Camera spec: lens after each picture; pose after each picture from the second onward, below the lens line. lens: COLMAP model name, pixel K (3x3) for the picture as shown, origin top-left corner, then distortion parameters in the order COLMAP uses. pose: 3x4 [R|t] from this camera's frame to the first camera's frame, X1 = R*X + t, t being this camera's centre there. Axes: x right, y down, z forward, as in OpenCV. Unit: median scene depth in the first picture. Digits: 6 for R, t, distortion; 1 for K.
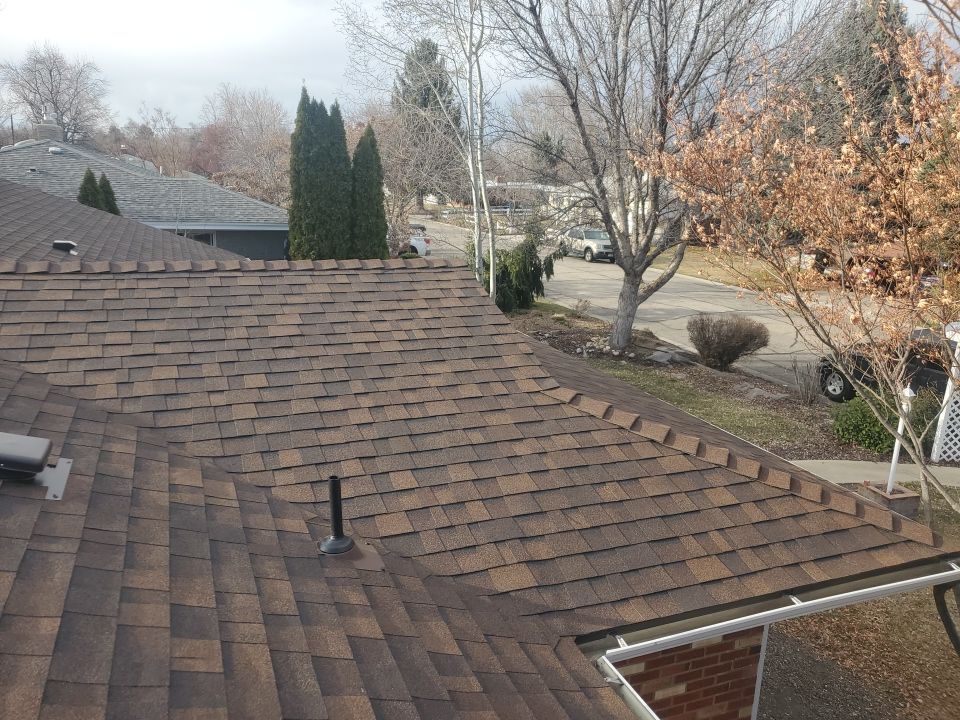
lens RADIAL K [[766.7, 0, 480.0], [0, 766.7, 360.6], [0, 0, 1]] dist [0.041148, -0.003444]
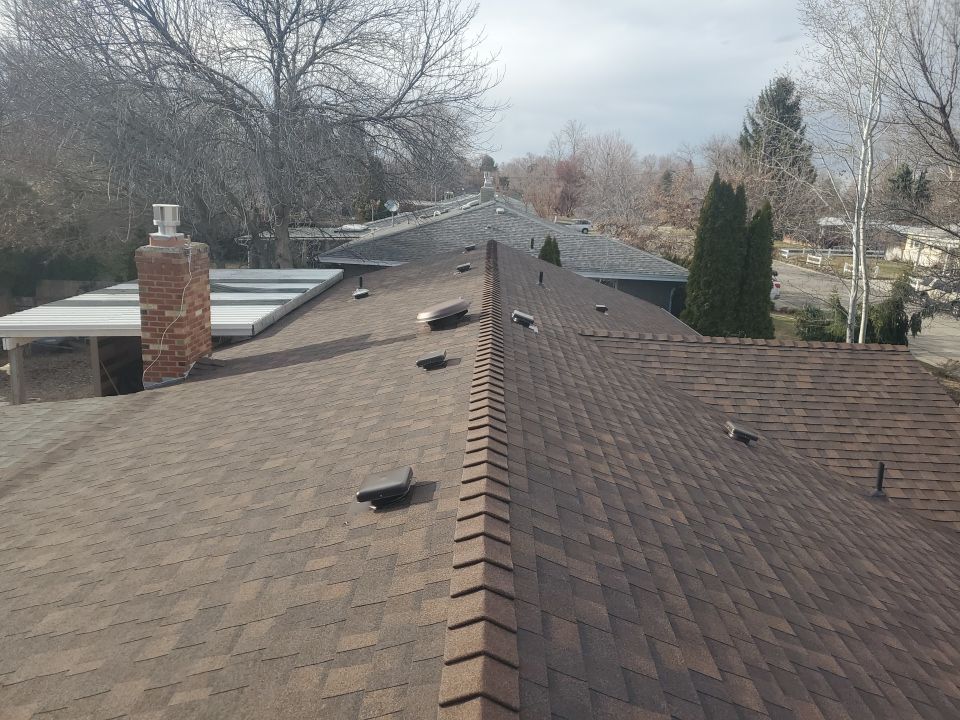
lens RADIAL K [[766.7, 0, 483.7], [0, 766.7, 368.3], [0, 0, 1]] dist [0.041148, -0.003444]
pose [[0.923375, 0.100228, -0.370586, -0.081968], [-0.108180, 0.994131, -0.000676, 0.001057], [0.368343, 0.040714, 0.928798, -0.273353]]
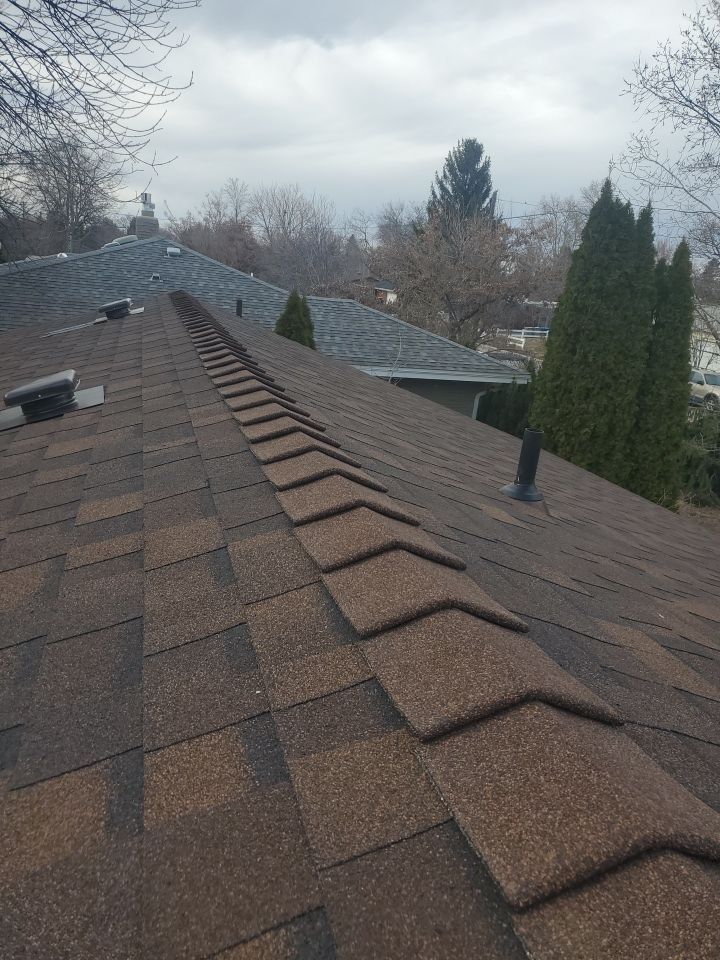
lens RADIAL K [[766.7, 0, 350.6], [0, 766.7, 482.6], [0, 0, 1]] dist [0.041148, -0.003444]
pose [[0.989924, 0.089836, -0.109453, -0.344240], [-0.087801, 0.995866, 0.023288, -0.094898], [0.111093, -0.013443, 0.993719, 0.322020]]
